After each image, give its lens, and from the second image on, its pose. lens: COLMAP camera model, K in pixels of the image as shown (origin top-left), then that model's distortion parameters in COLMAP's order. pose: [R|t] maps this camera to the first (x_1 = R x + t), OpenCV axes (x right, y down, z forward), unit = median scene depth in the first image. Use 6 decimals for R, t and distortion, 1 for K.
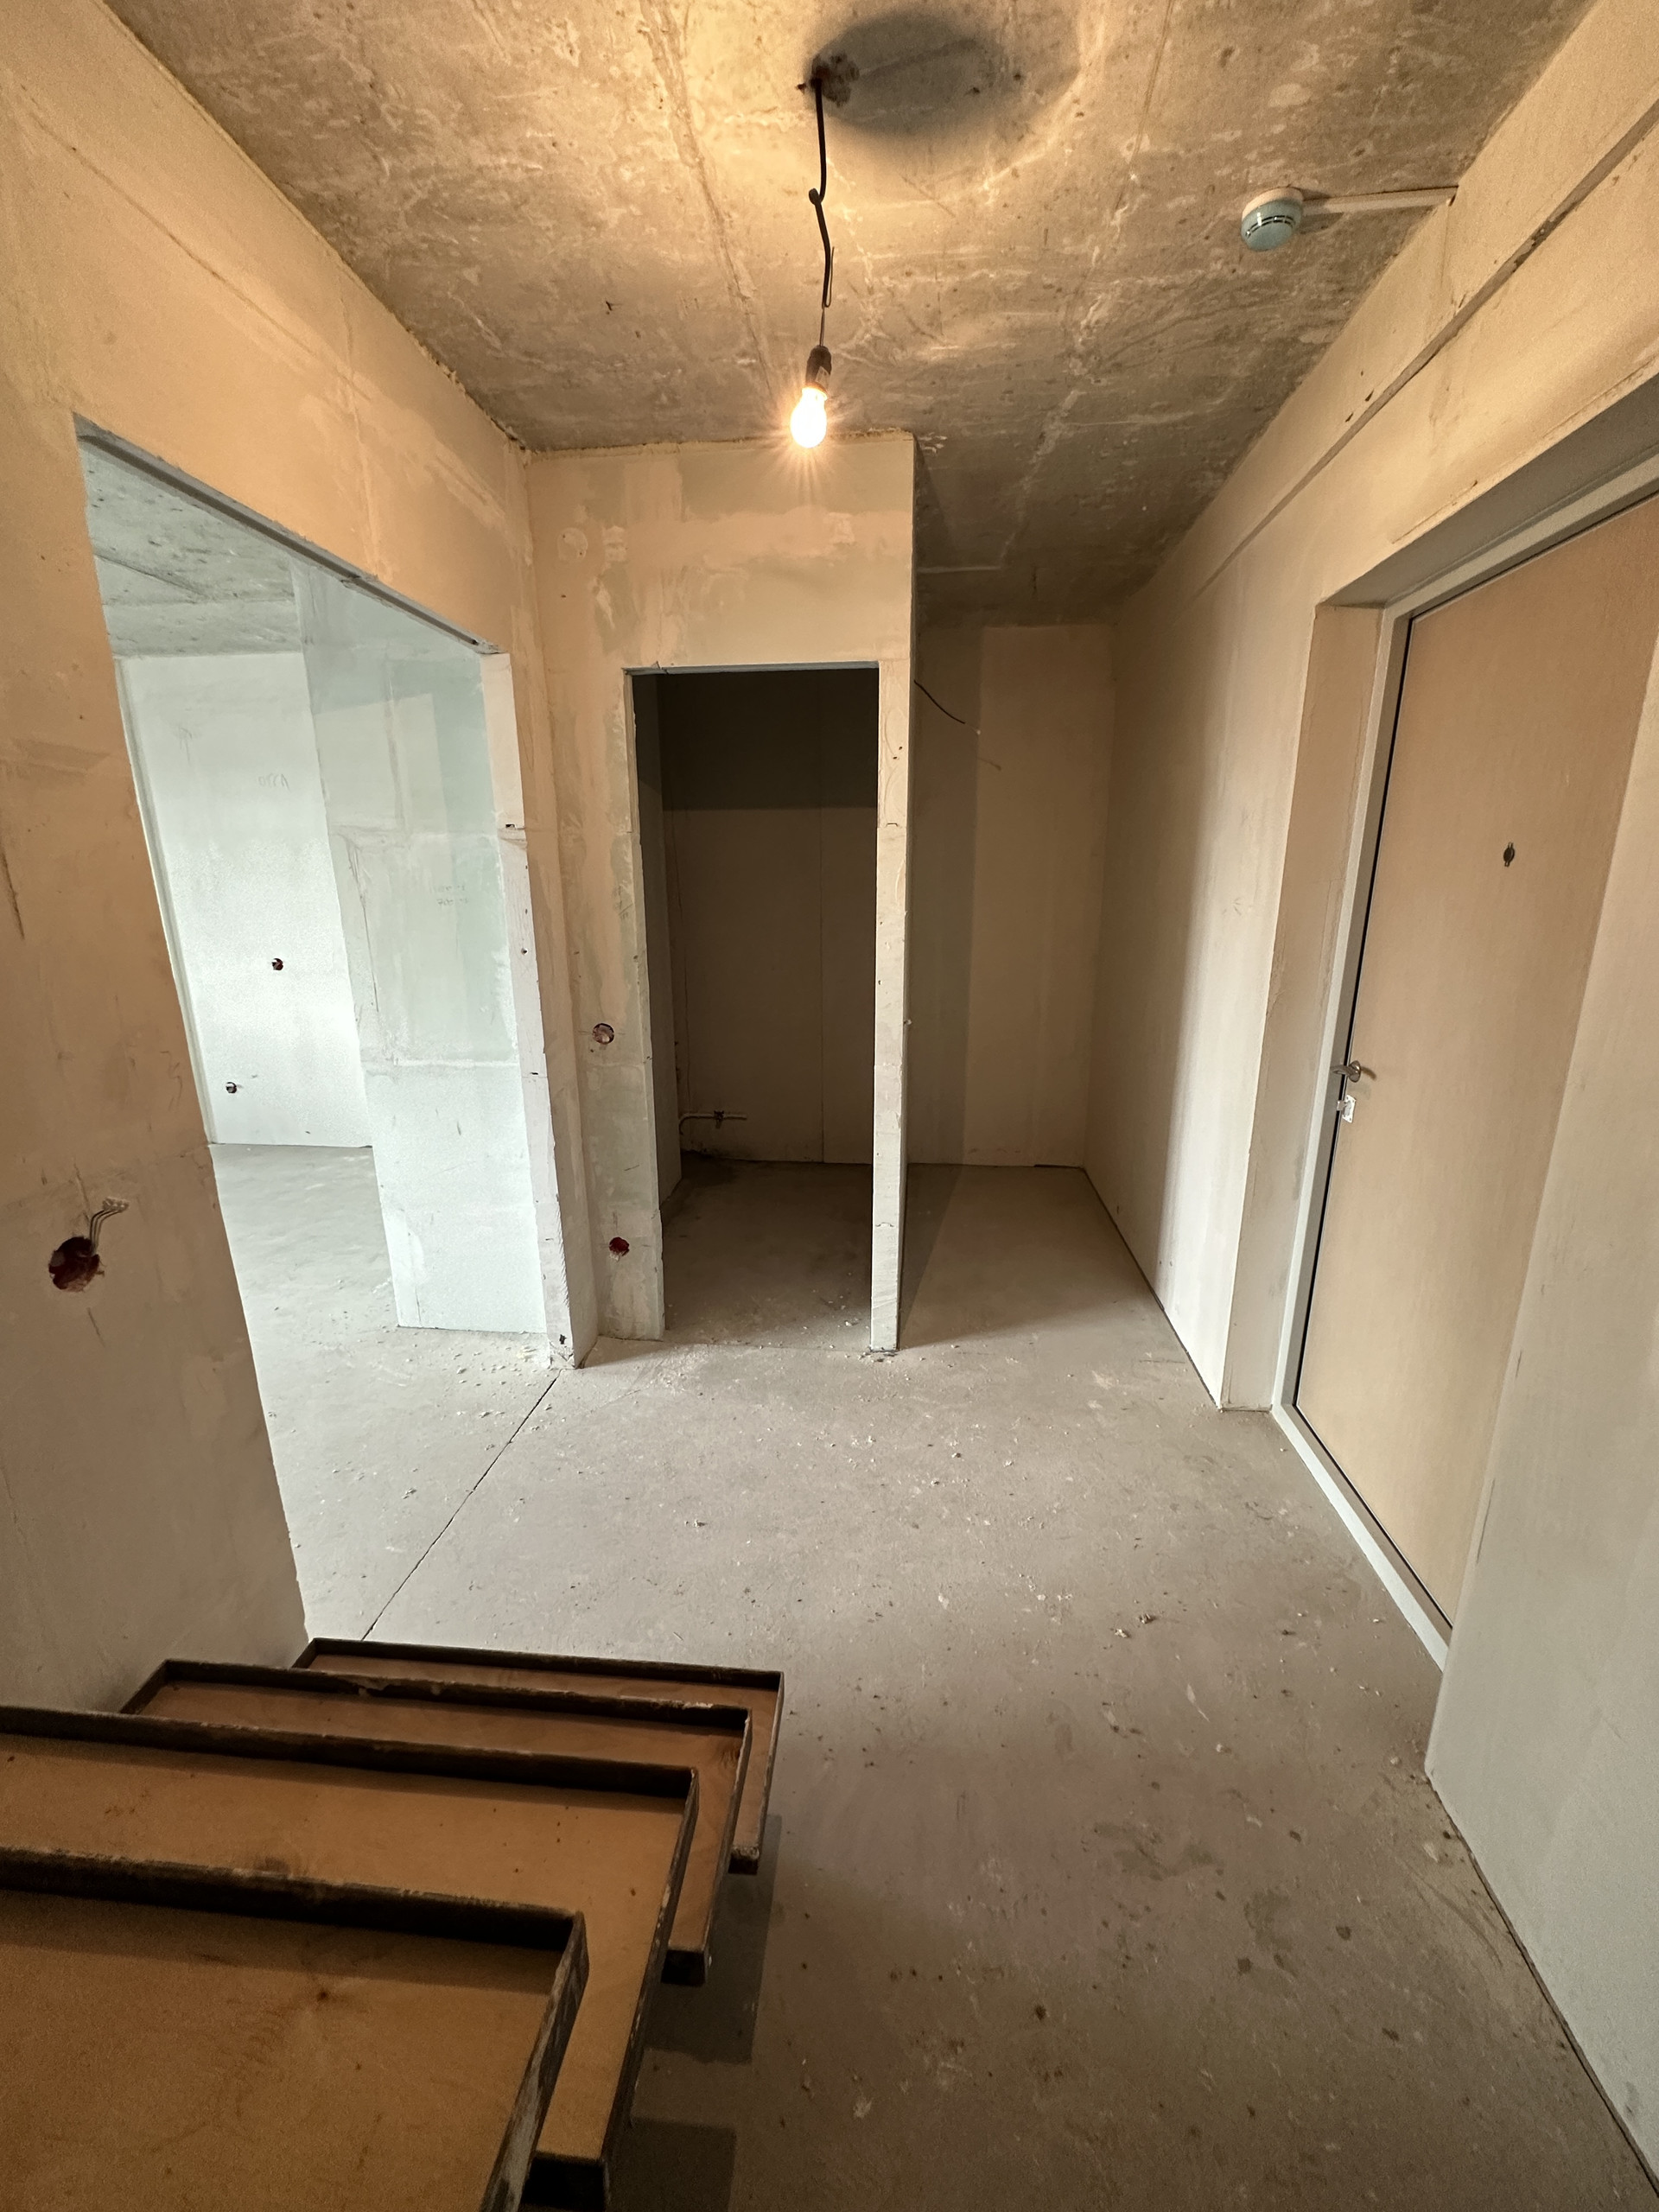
lens RADIAL K [[883.5, 0, 846.8], [0, 883.5, 1110.0], [0, 0, 1]] dist [-0.005183, 0.000992]
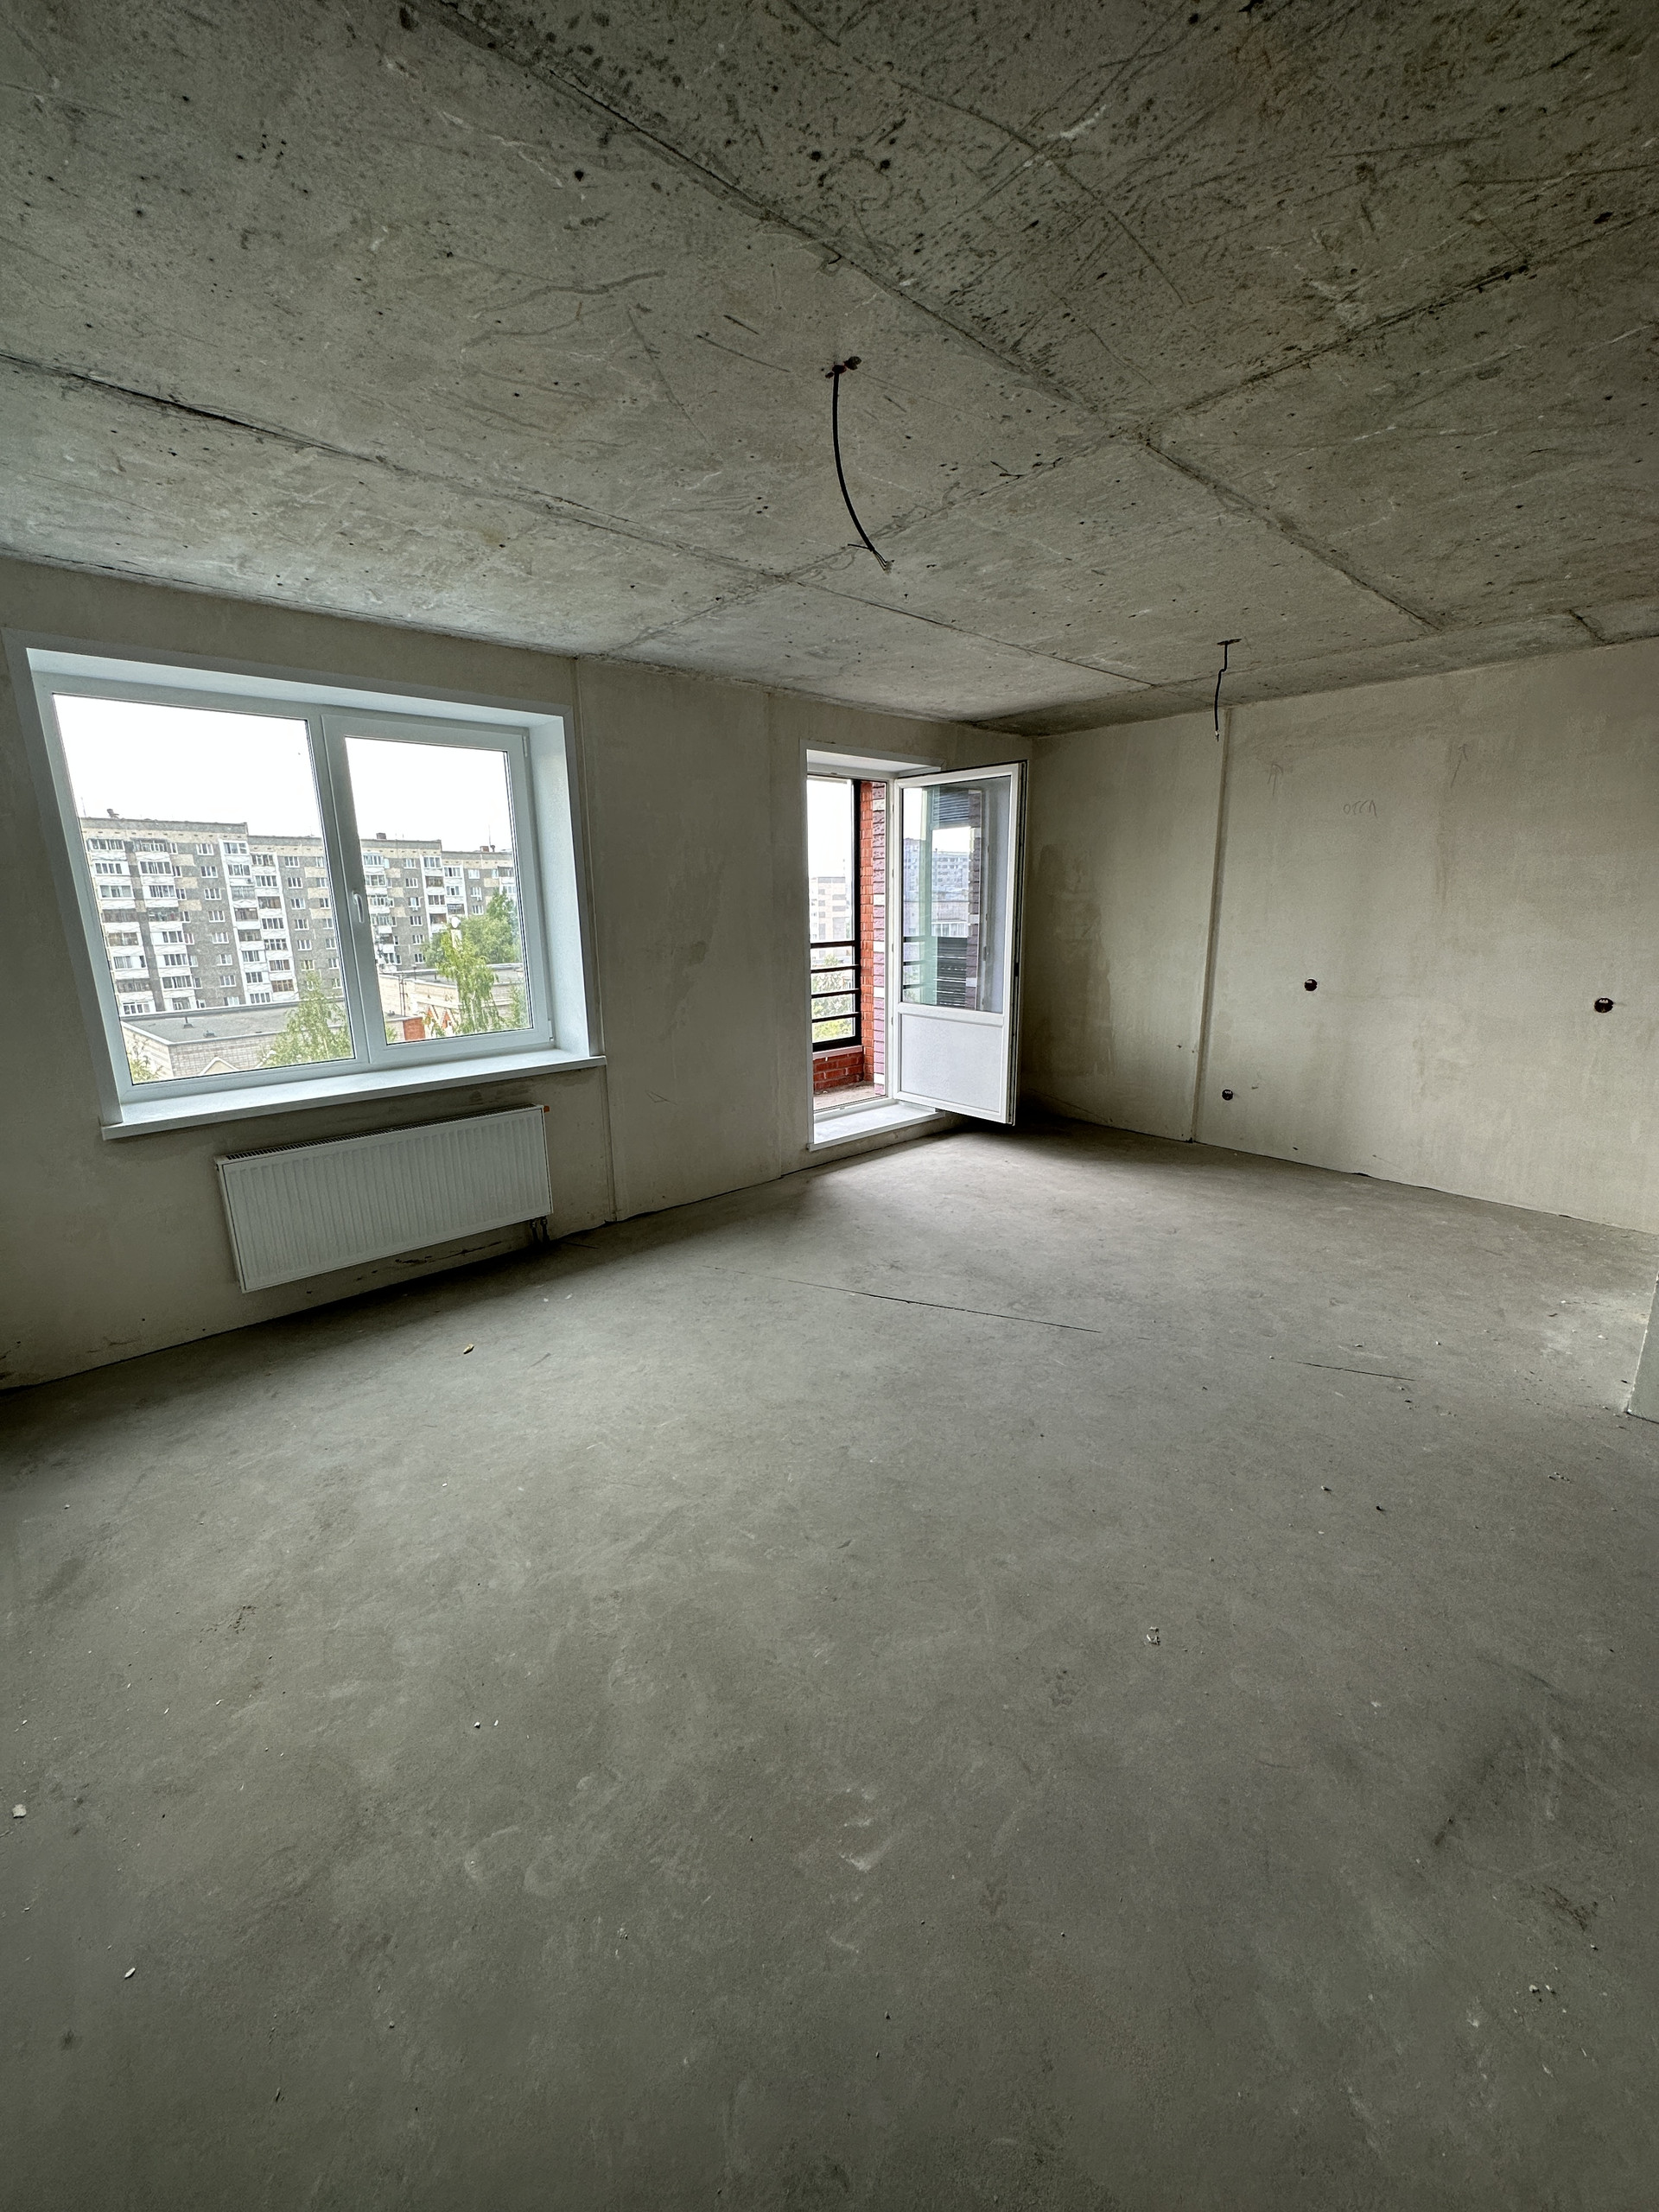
lens RADIAL K [[883.5, 0, 827.9], [0, 883.5, 1108.2], [0, 0, 1]] dist [-0.005183, 0.000992]
pose [[0.730285, 0.146142, -0.667328, -0.347074], [-0.157818, 0.986517, 0.043337, 0.021265], [0.664664, 0.073668, 0.743502, -0.127921]]
